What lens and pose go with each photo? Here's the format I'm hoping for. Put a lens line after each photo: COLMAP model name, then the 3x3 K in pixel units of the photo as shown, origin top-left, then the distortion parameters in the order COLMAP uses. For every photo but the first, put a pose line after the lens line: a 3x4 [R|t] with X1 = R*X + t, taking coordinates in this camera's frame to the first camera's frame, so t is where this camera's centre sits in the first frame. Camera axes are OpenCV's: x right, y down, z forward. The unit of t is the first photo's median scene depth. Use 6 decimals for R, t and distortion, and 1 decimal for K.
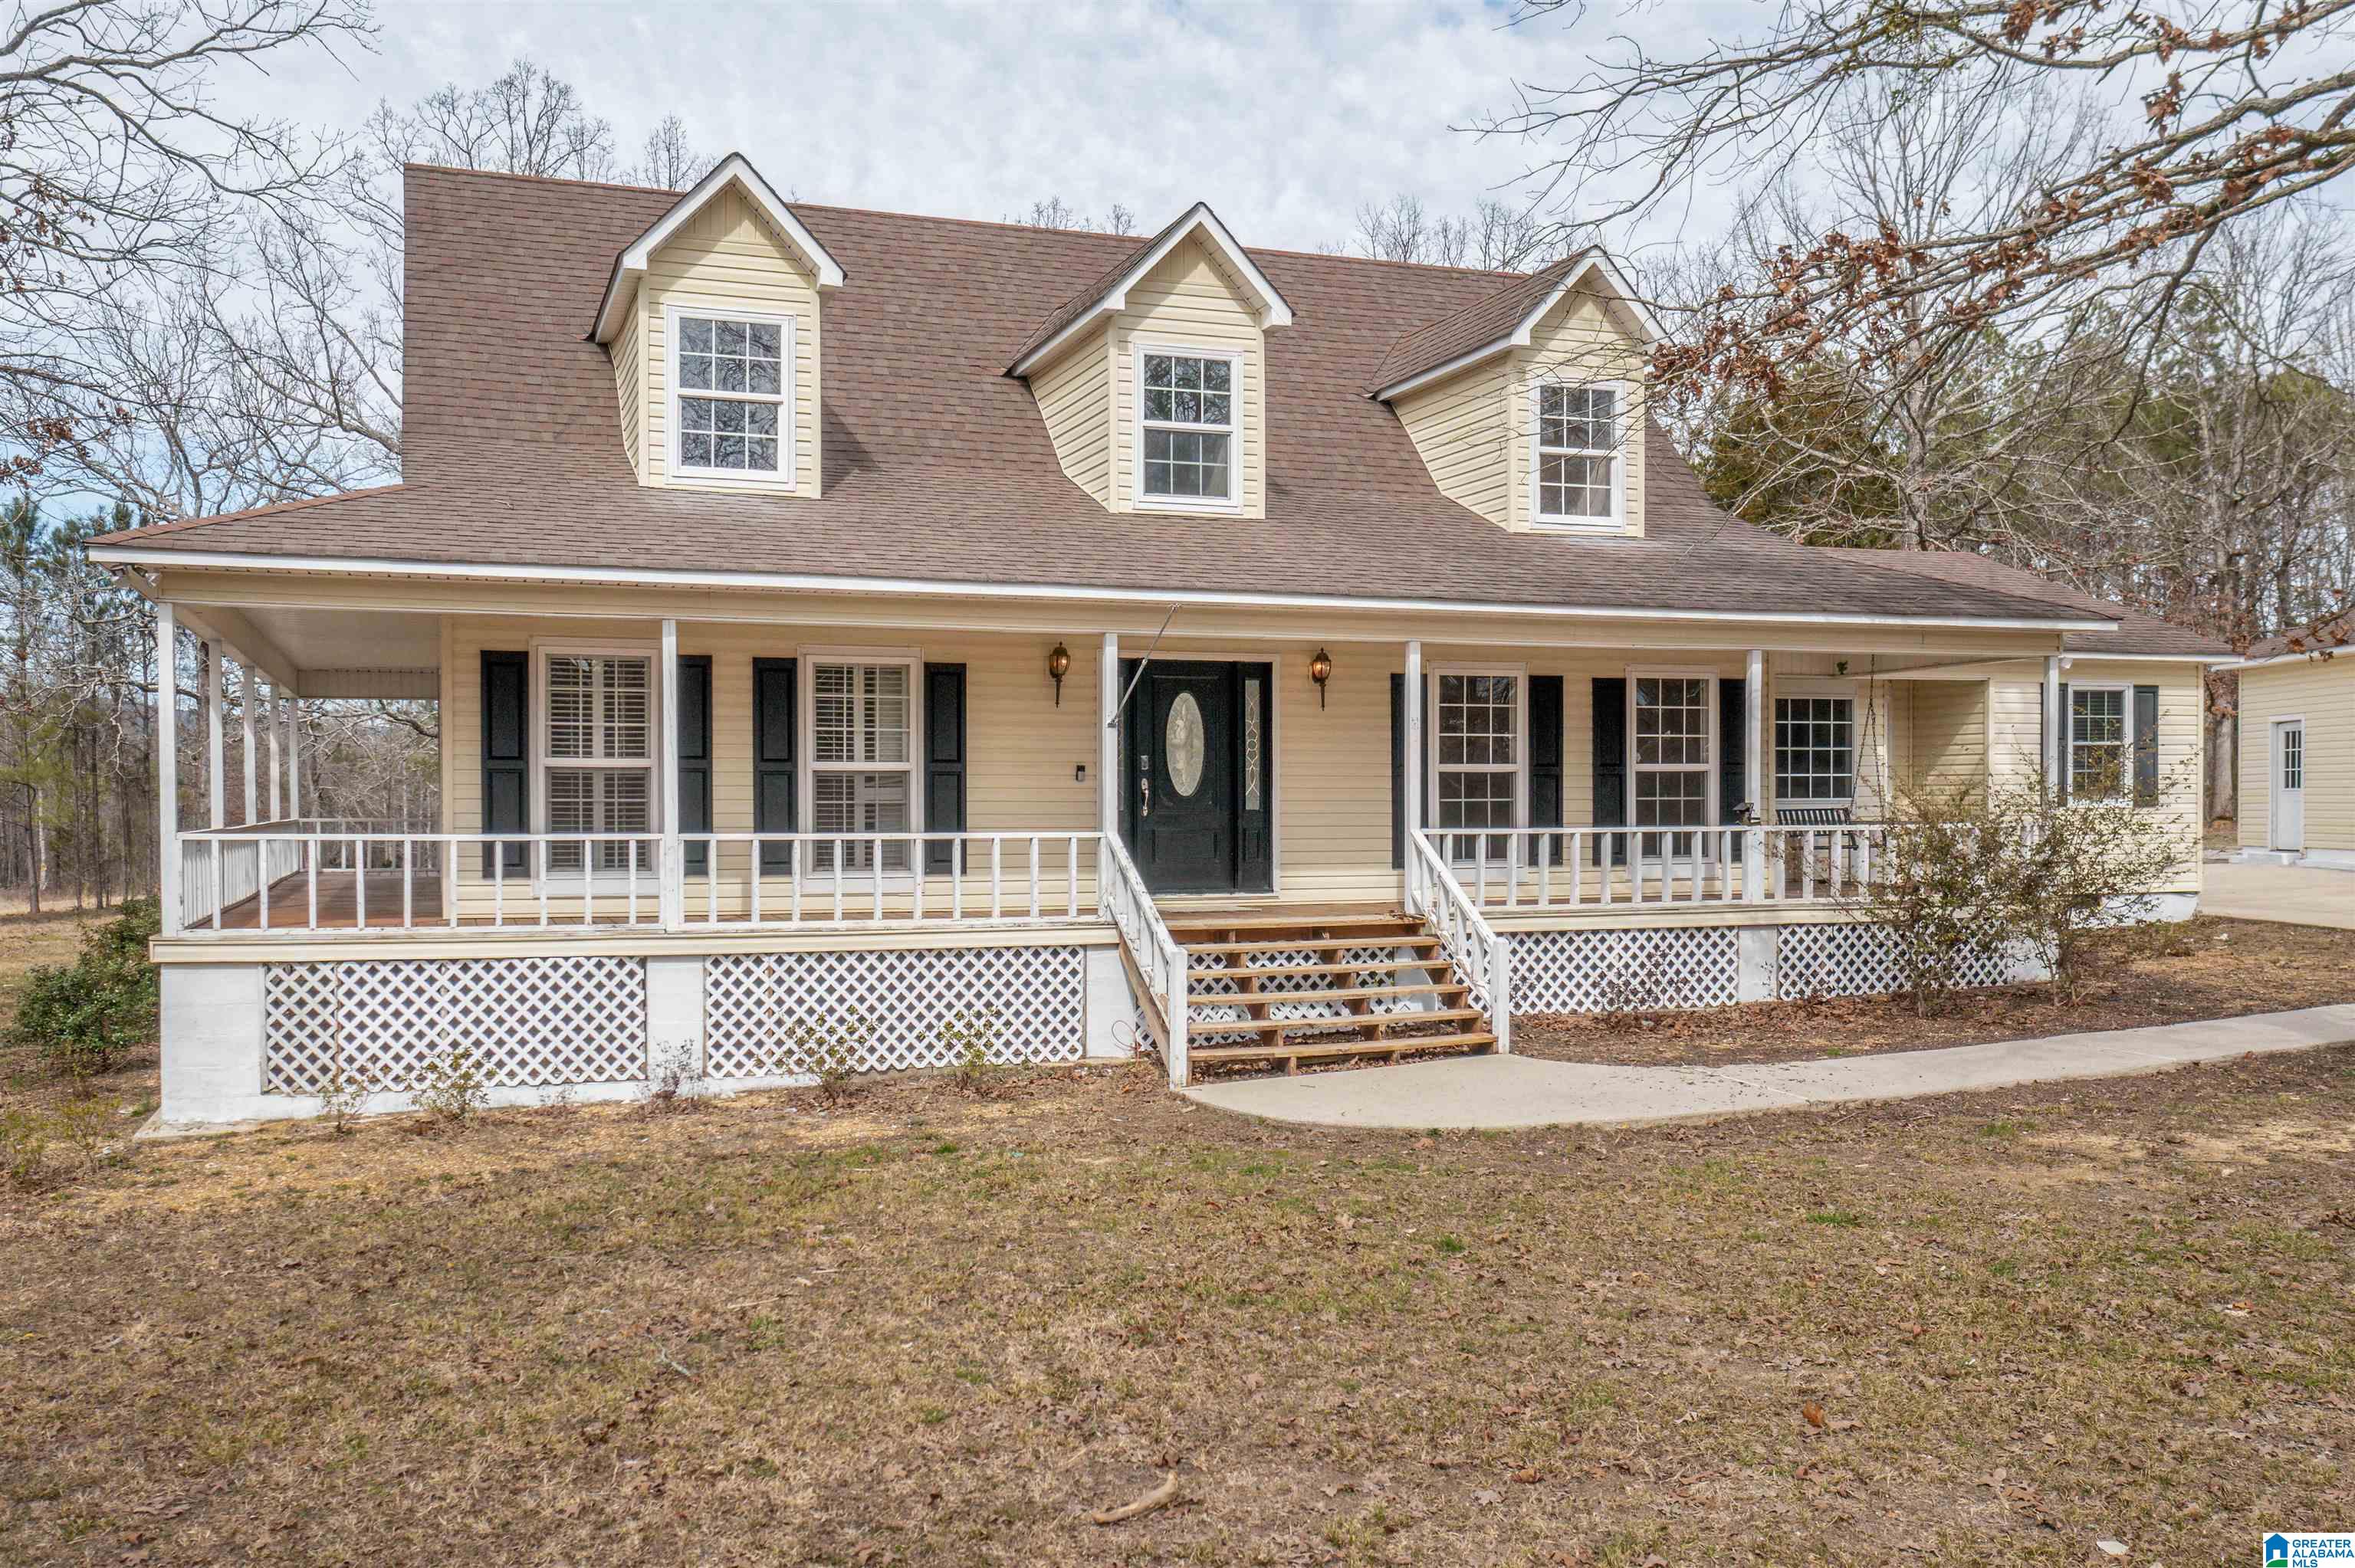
lens RADIAL K [[2013.5, 0, 1109.1], [0, 2013.5, 792.6], [0, 0, 1]] dist [-0.011349, -0.005378]
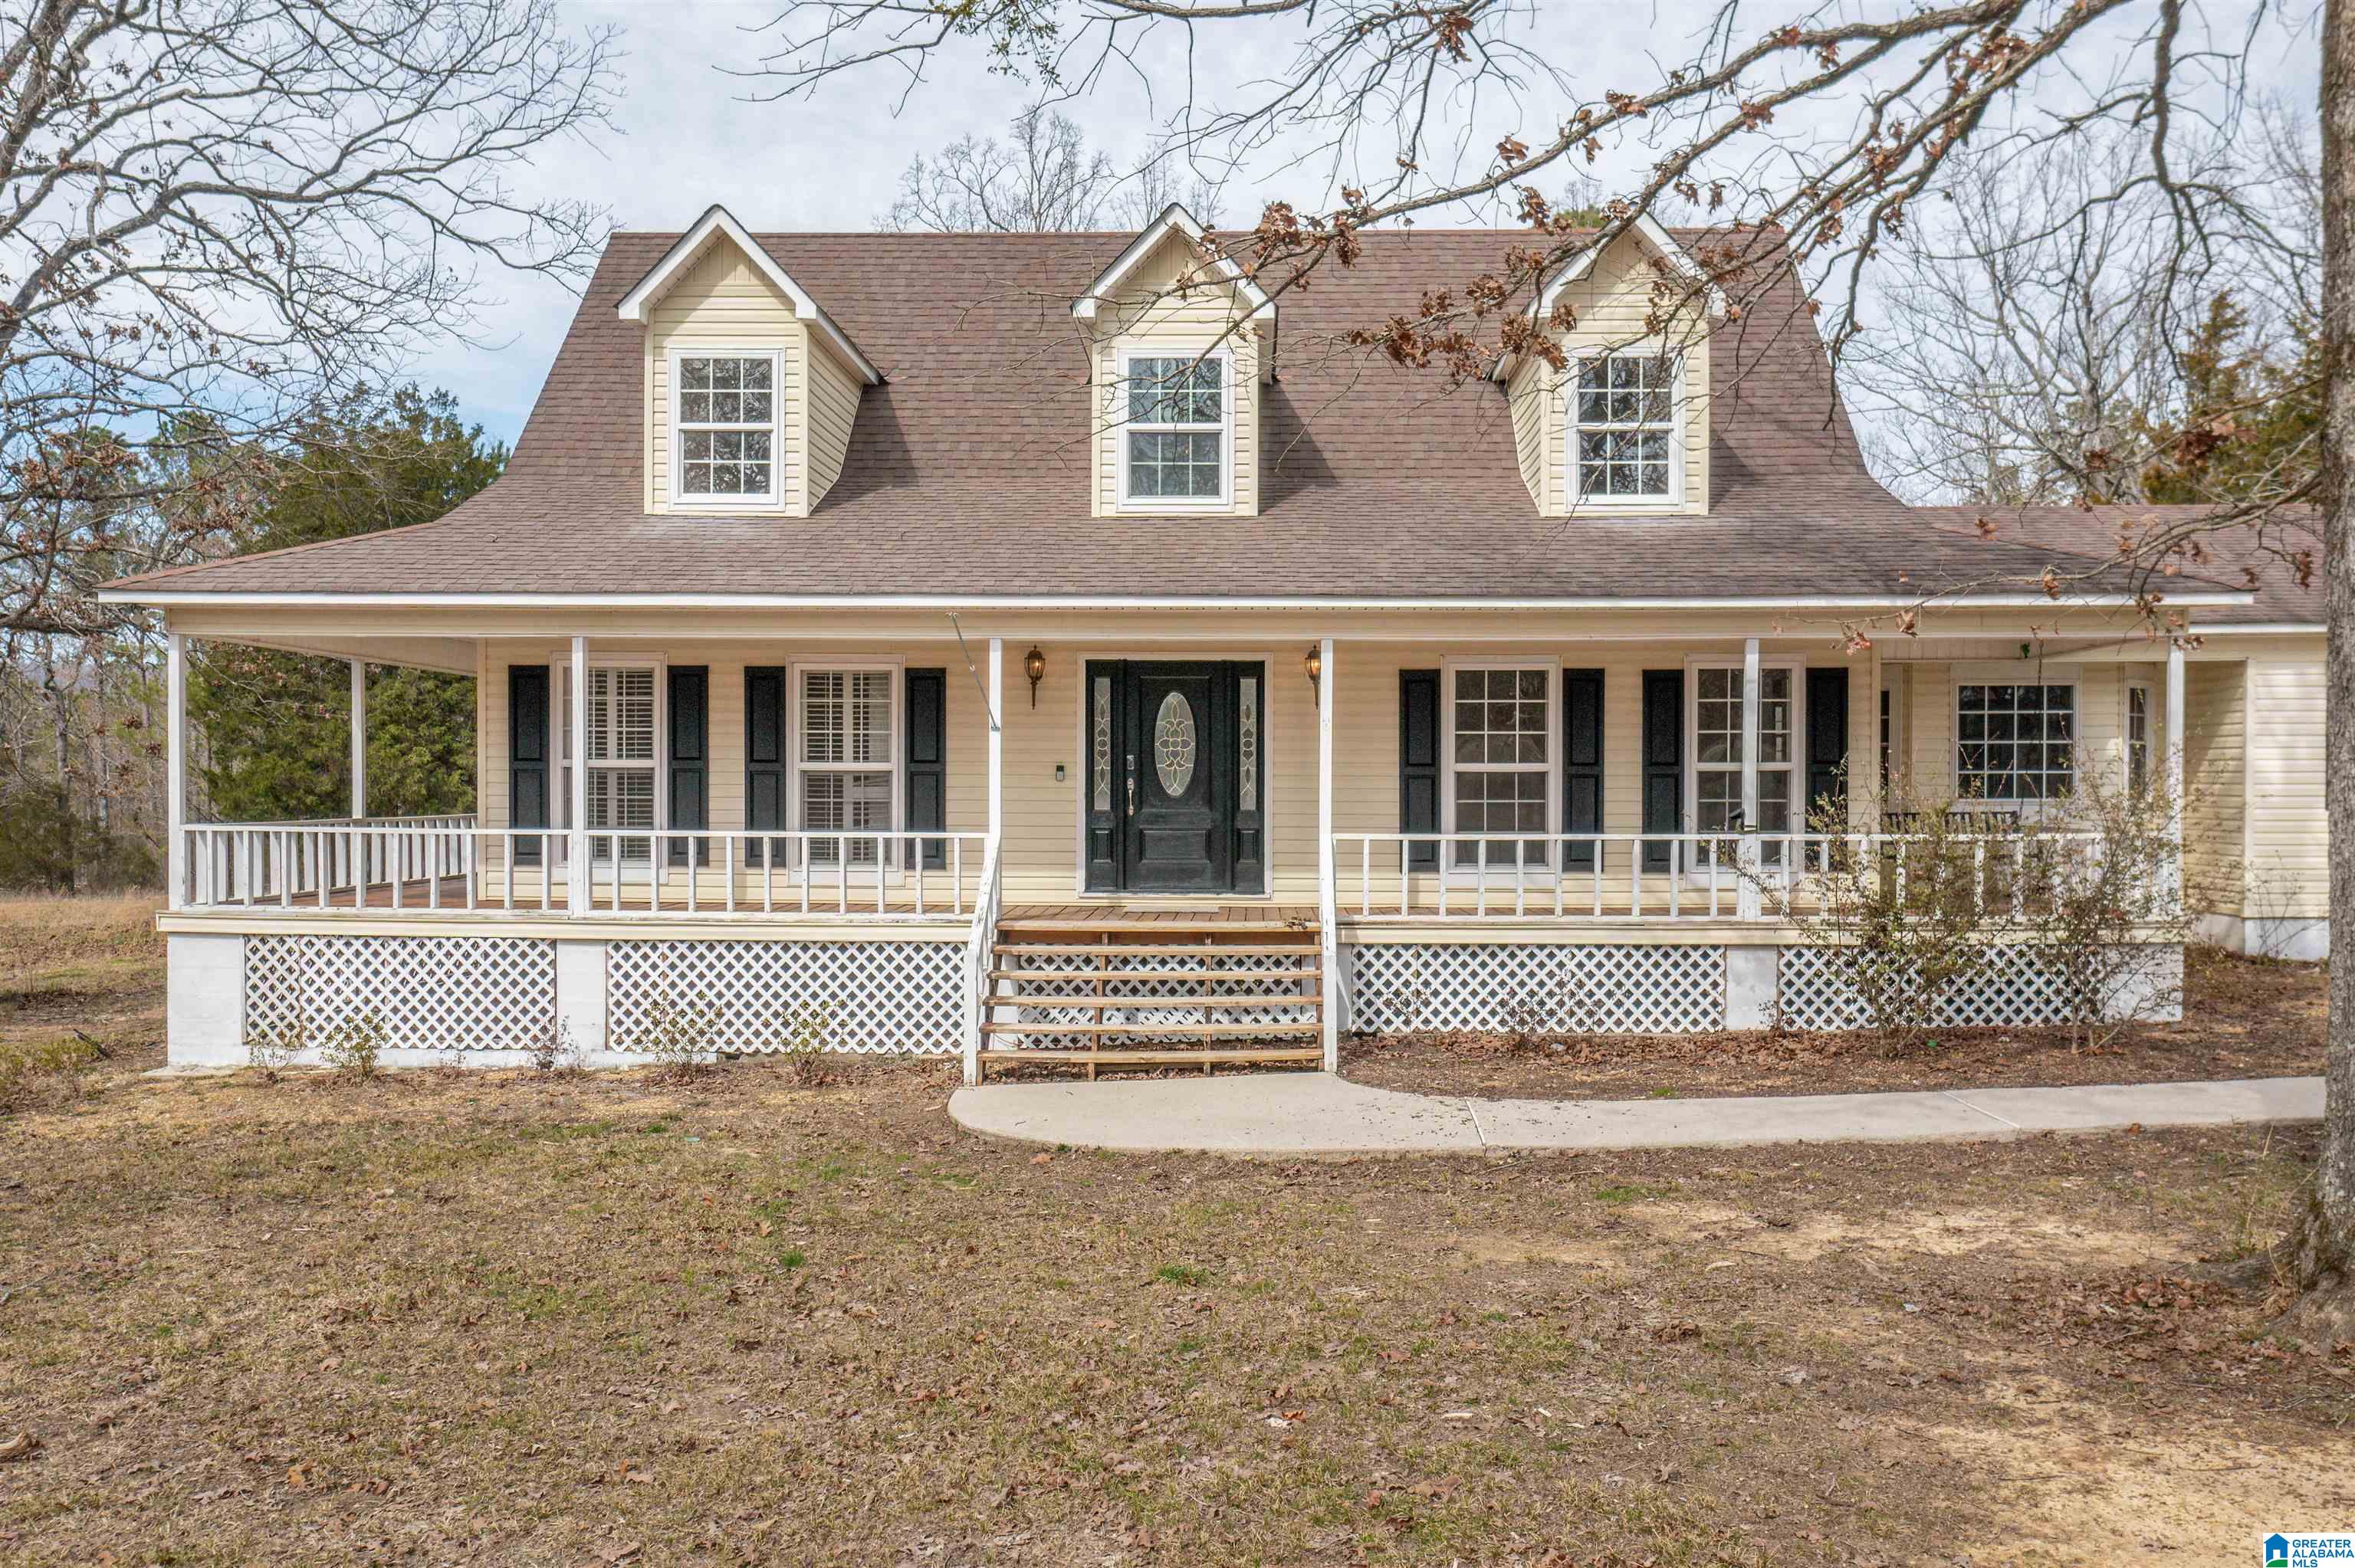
lens RADIAL K [[1876.3, 0, 1164.2], [0, 1876.3, 805.2], [0, 0, 1]] dist [-0.009209, 0.008736]
pose [[0.928246, 0.004773, -0.371935, 0.418956], [-0.002757, 0.999978, 0.005952, 0.000400], [0.371956, -0.004500, 0.928240, 0.149237]]
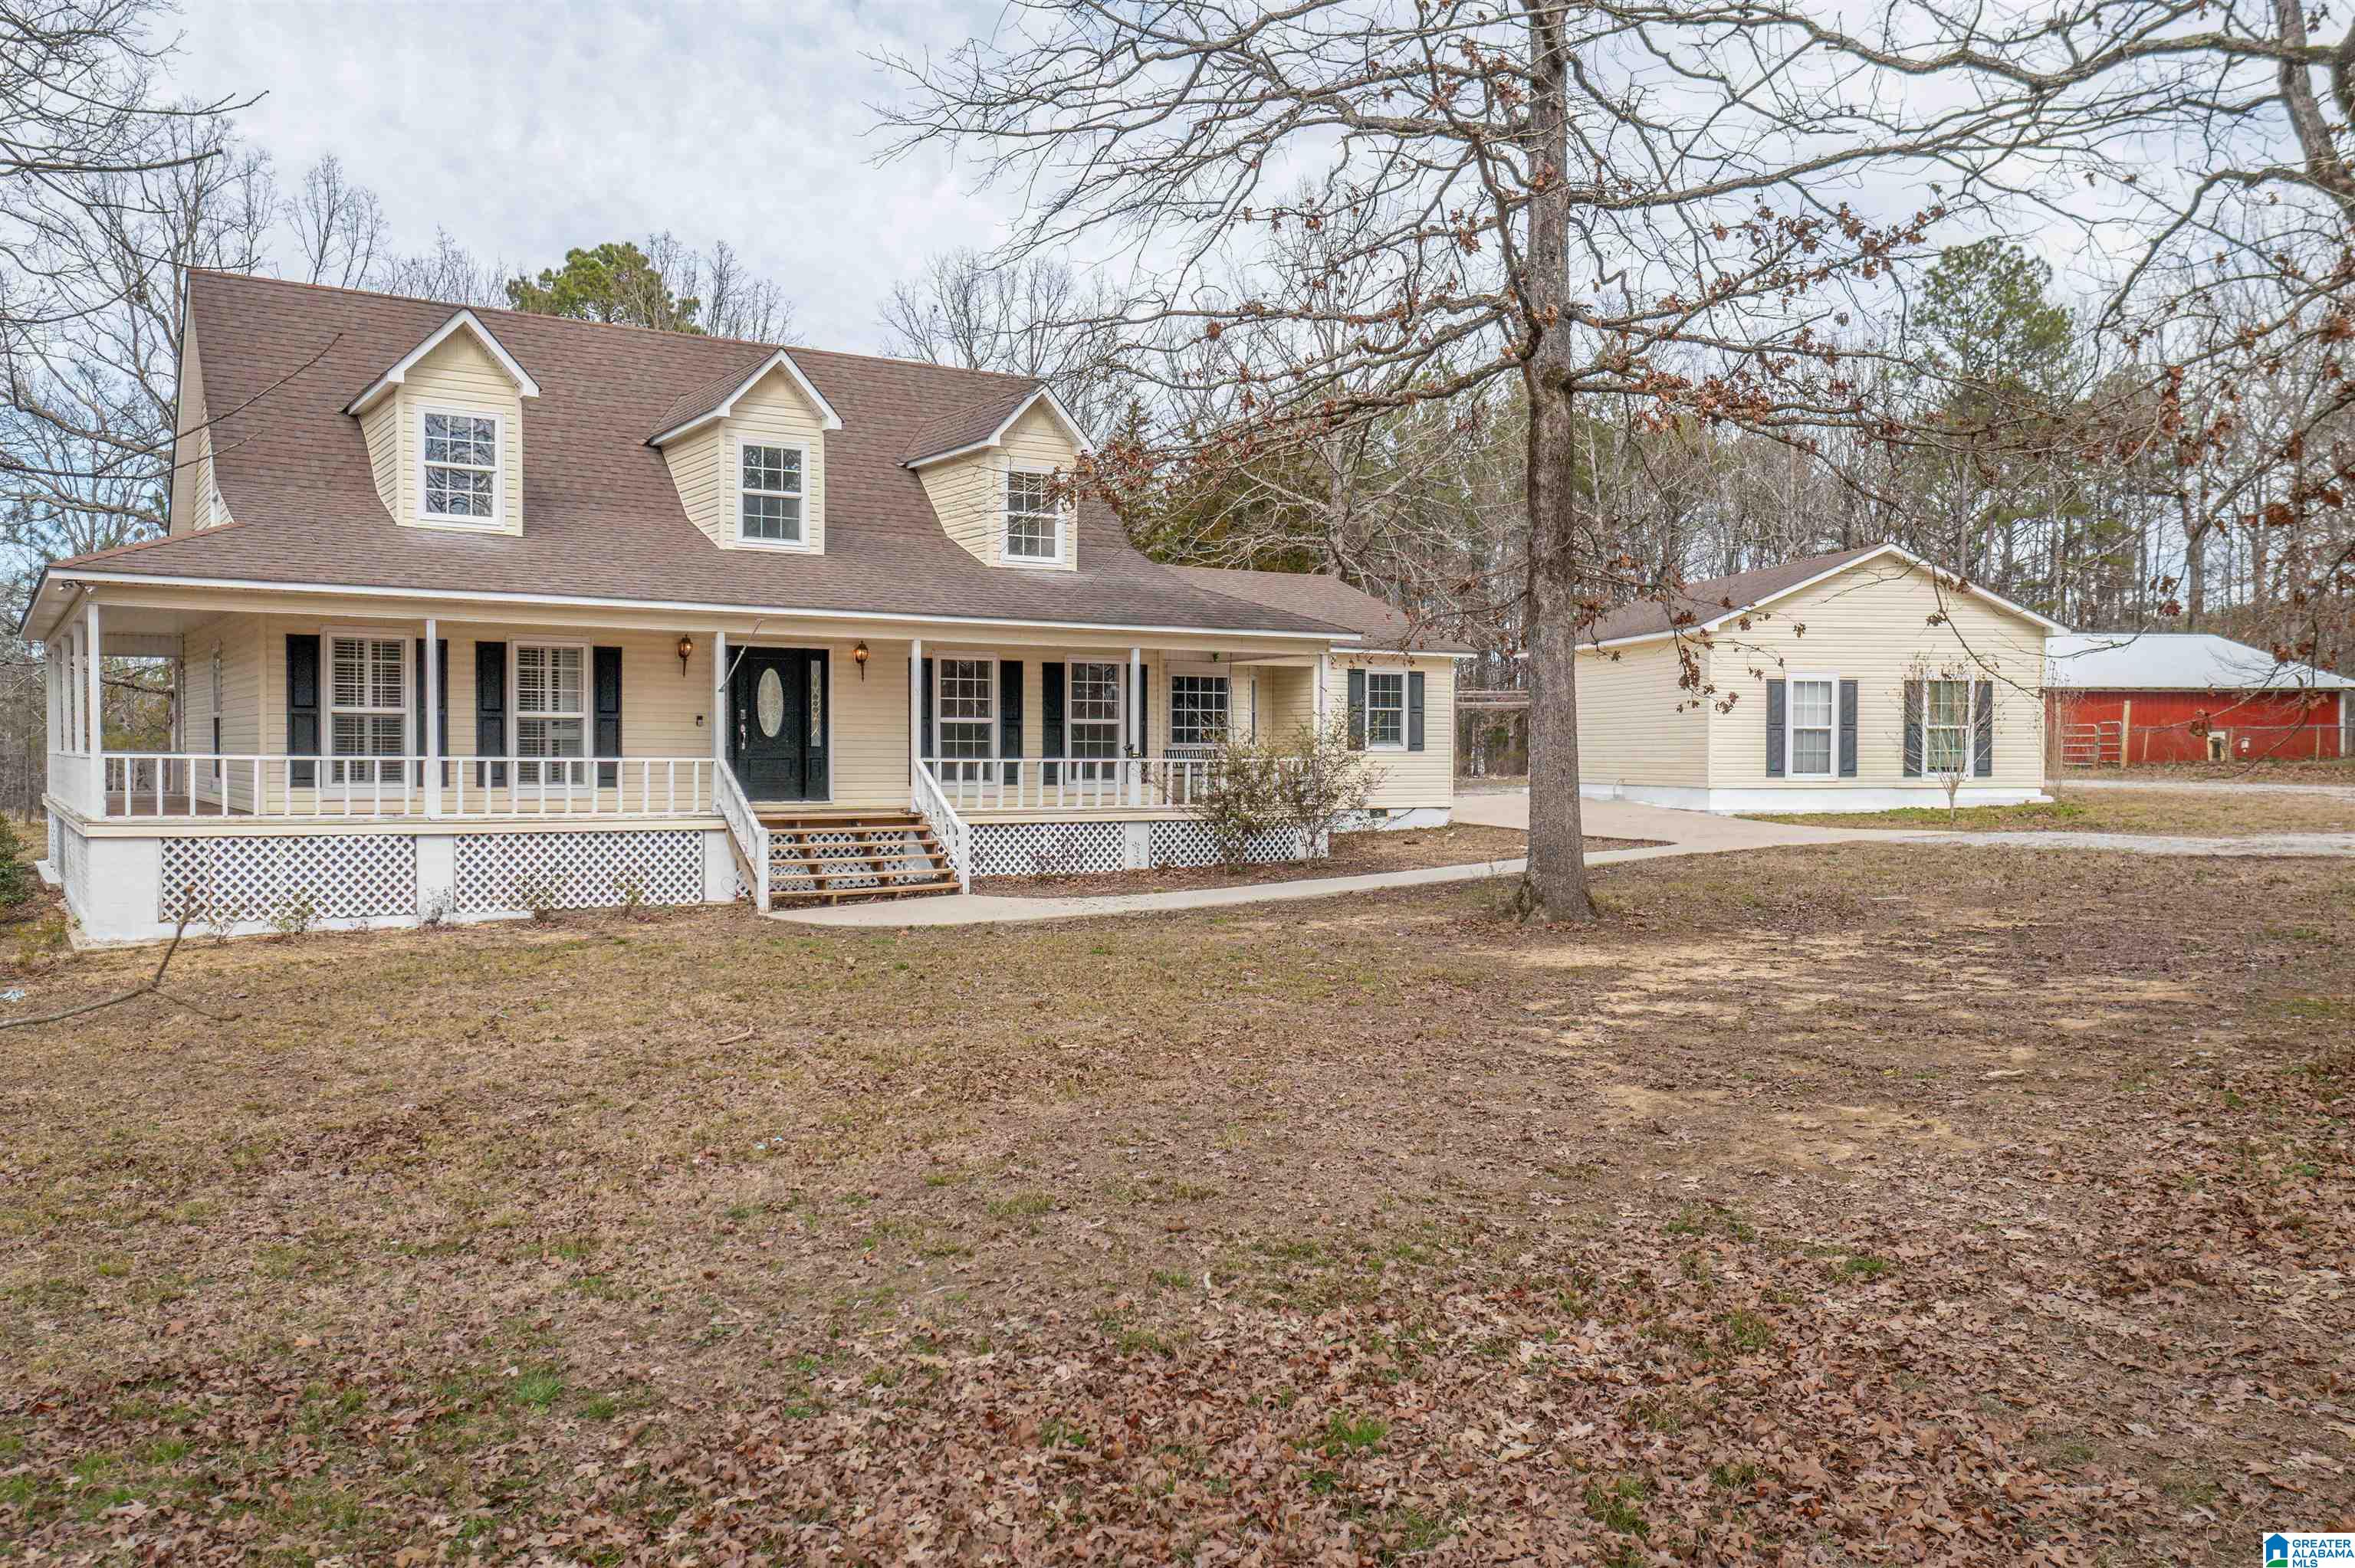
lens RADIAL K [[1876.3, 0, 1164.2], [0, 1876.3, 805.2], [0, 0, 1]] dist [-0.009209, 0.008736]
pose [[0.972200, 0.000486, 0.234152, -0.005160], [-0.008299, 0.999441, 0.032383, 0.005614], [-0.234005, -0.033426, 0.971661, -0.495620]]
